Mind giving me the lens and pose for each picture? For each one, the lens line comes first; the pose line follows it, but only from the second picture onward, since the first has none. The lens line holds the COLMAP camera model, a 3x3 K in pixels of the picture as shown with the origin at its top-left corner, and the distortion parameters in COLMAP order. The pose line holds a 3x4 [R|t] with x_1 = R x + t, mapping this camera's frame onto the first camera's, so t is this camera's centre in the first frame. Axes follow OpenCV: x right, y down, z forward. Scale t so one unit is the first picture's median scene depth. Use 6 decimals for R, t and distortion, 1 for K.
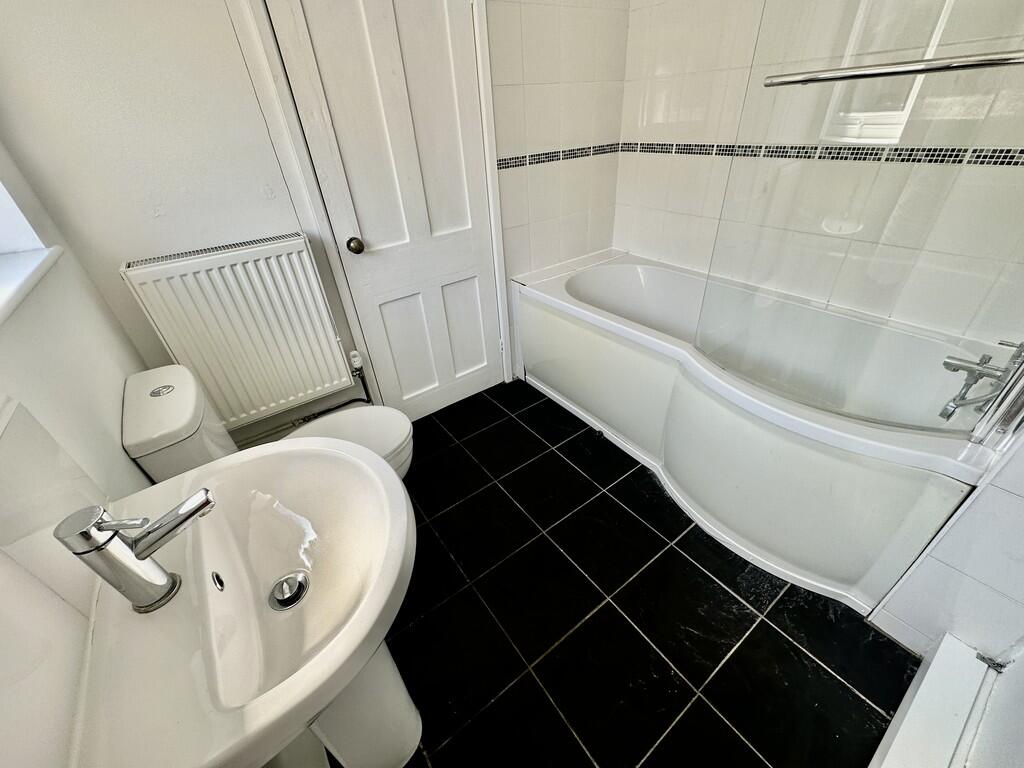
lens RADIAL K [[415.7, 0, 512.4], [0, 415.7, 381.2], [0, 0, 1]] dist [0.017392, 0.000439]
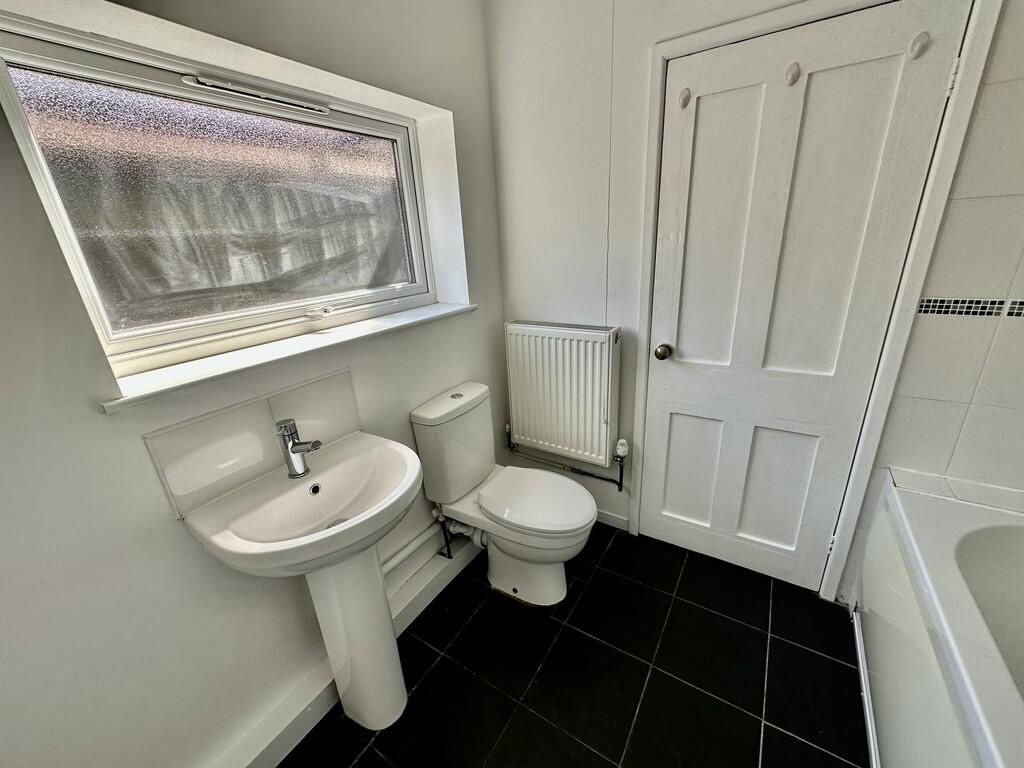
lens RADIAL K [[415.7, 0, 514.2], [0, 415.7, 392.0], [0, 0, 1]] dist [0.017392, 0.000439]
pose [[0.376613, 0.370952, -0.848856, 0.341881], [-0.483548, 0.860305, 0.161419, -0.203295], [0.790154, 0.349671, 0.503375, 0.211595]]
